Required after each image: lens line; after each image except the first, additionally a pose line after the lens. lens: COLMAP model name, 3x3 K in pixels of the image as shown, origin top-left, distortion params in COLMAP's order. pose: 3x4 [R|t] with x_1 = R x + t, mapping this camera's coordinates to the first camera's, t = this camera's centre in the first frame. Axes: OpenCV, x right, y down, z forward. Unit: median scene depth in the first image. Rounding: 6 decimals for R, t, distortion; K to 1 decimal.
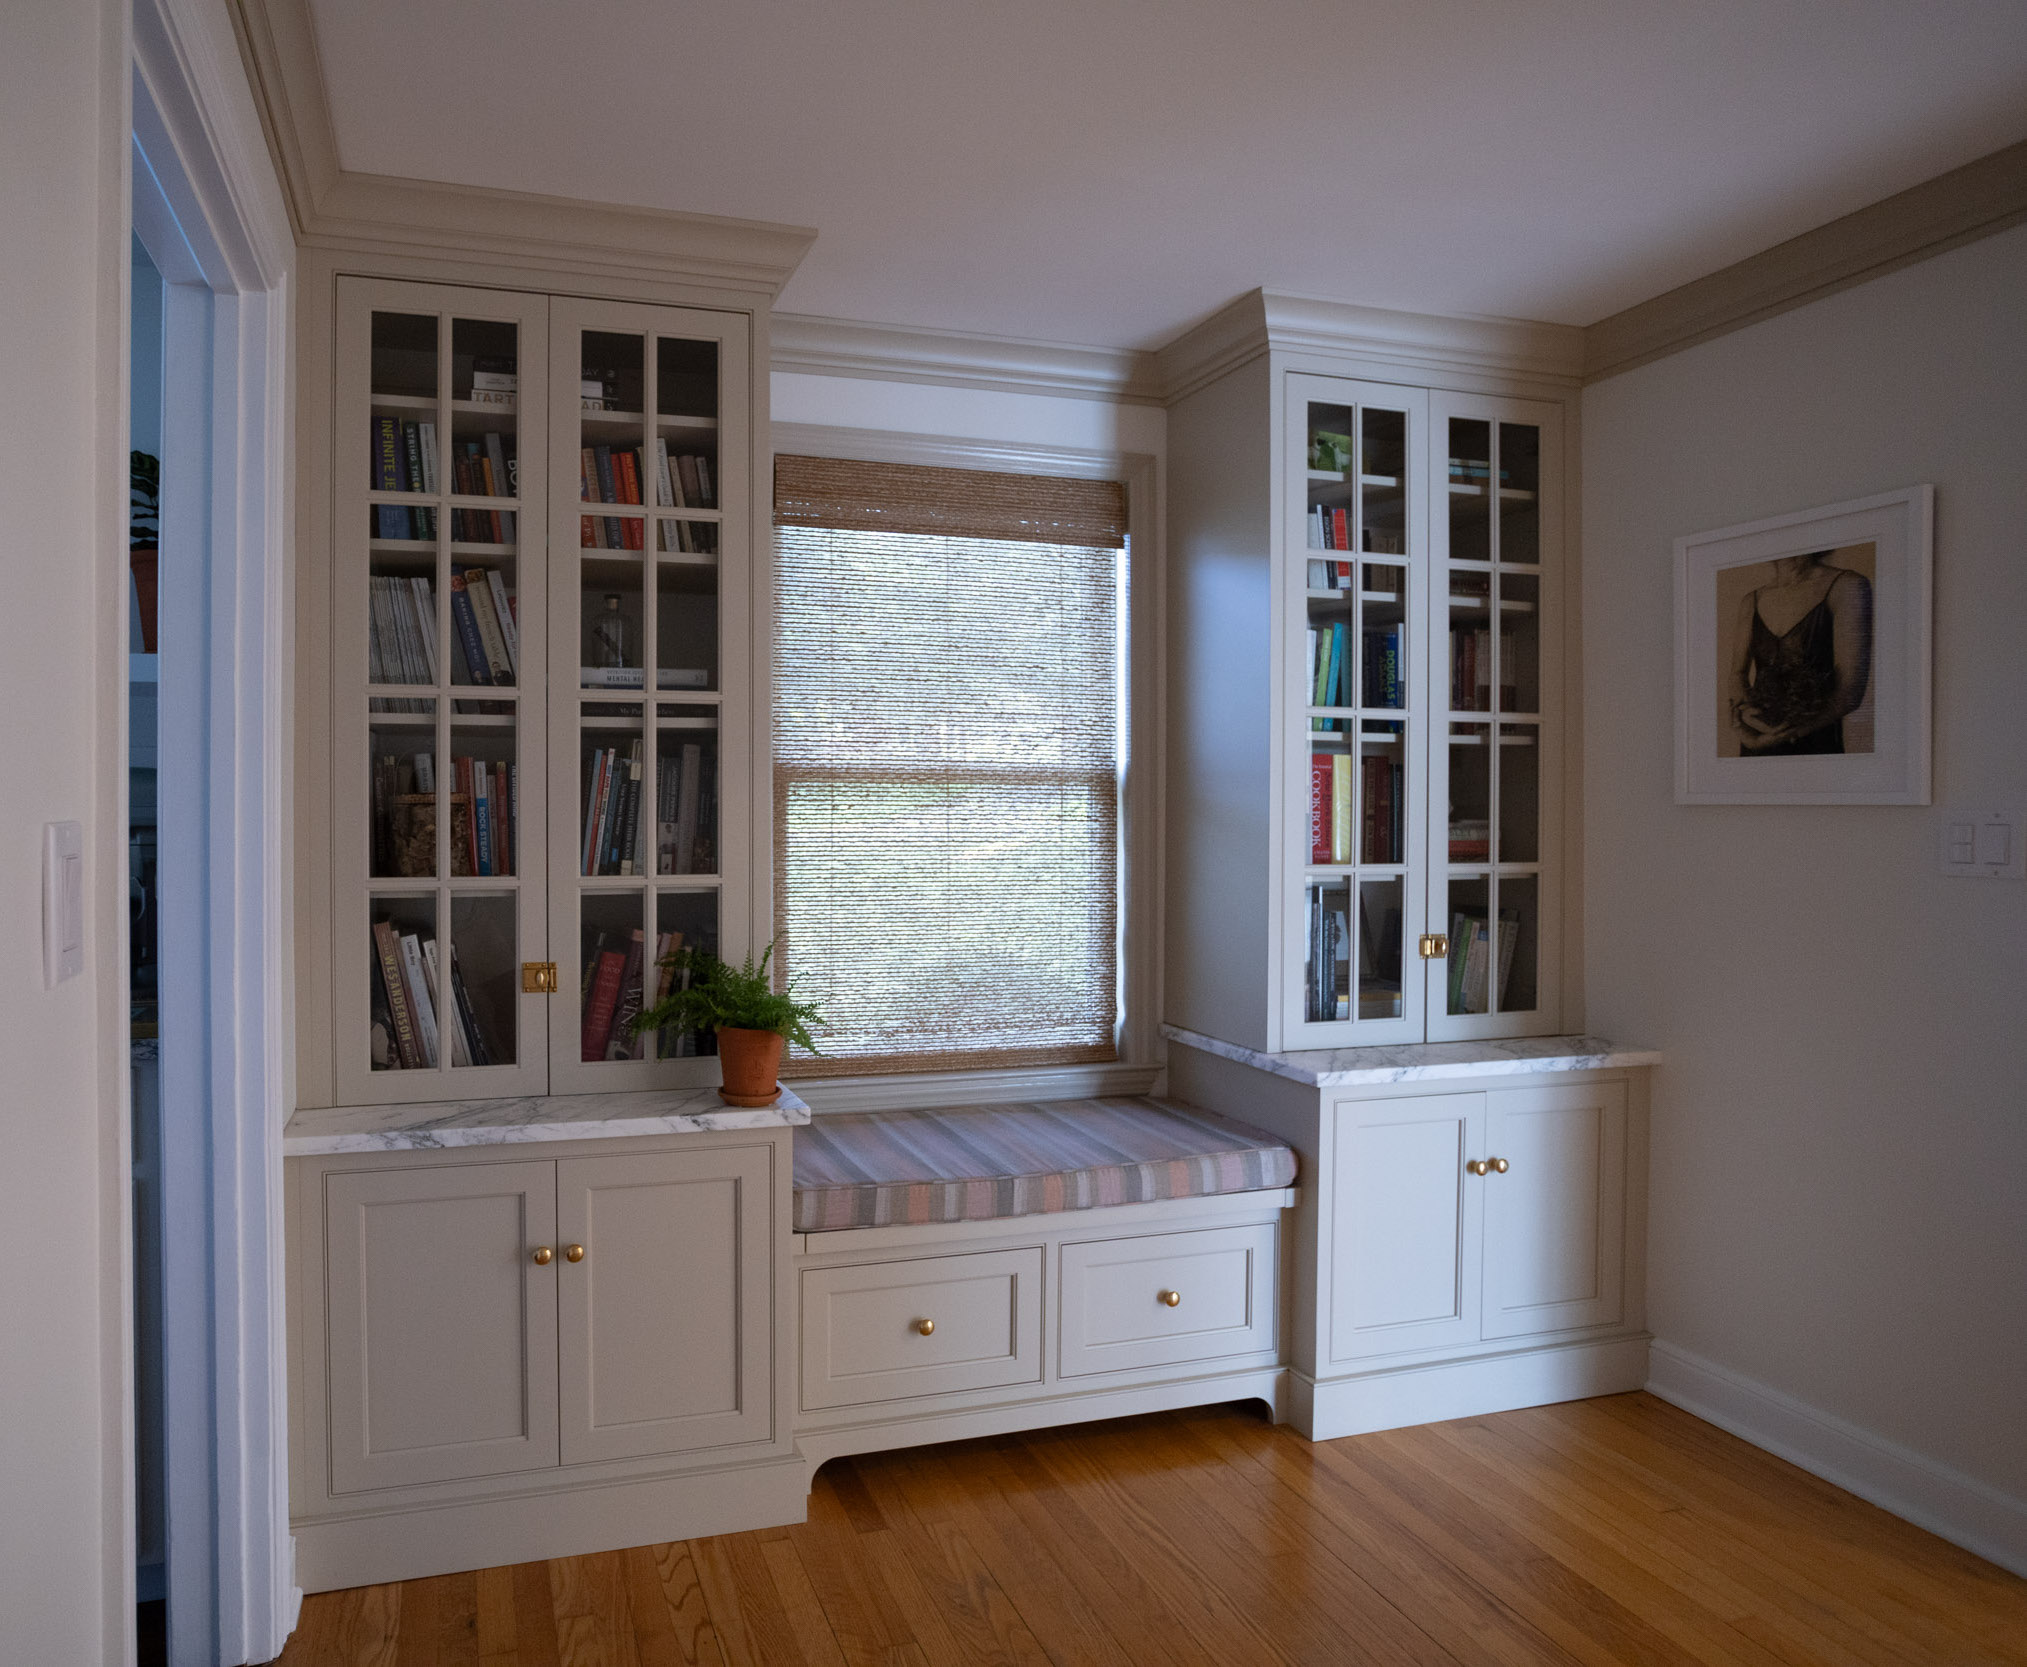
lens RADIAL K [[1330.4, 0, 1007.4], [0, 1330.4, 775.6], [0, 0, 1]] dist [-0.049065, 0.008178]
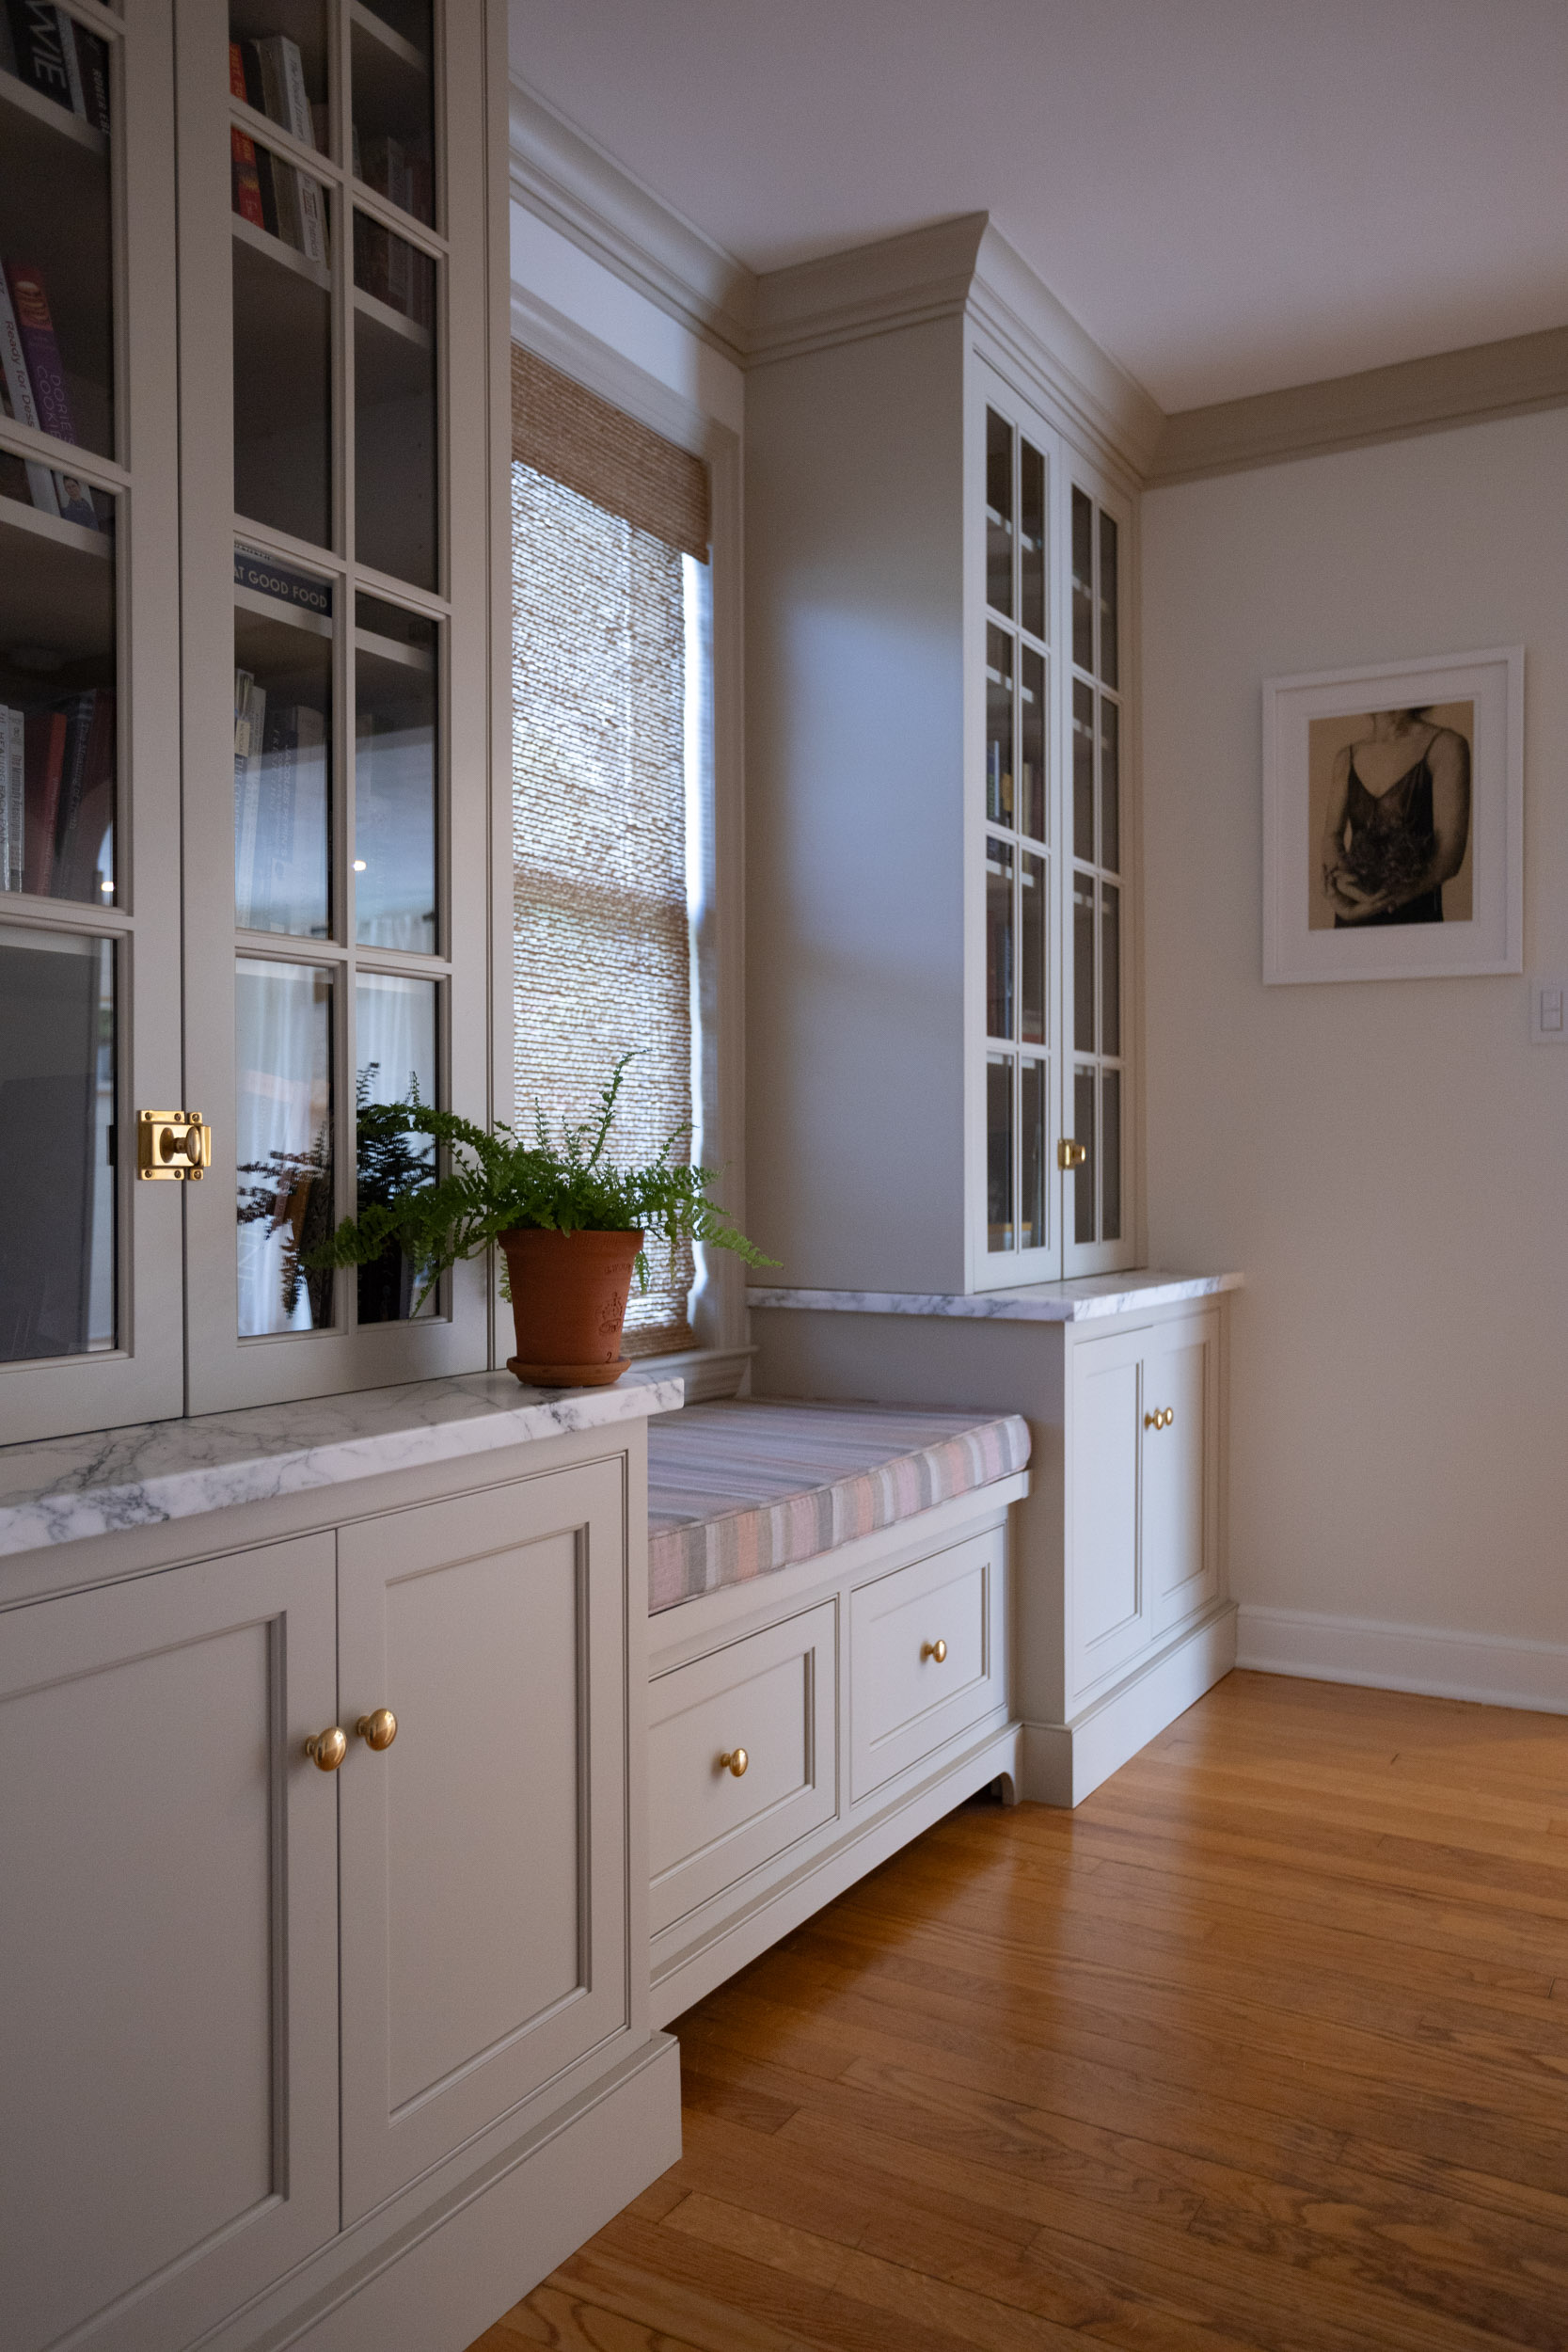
lens RADIAL K [[1754.6, 0, 784.0], [0, 1754.6, 1176.0], [0, 0, 1]] dist [-0.001462, 0.003059]
pose [[0.719777, -0.011714, 0.694106, -1.195869], [0.017881, 0.999839, -0.001669, 0.326293], [-0.693975, 0.013613, 0.719870, 0.861908]]
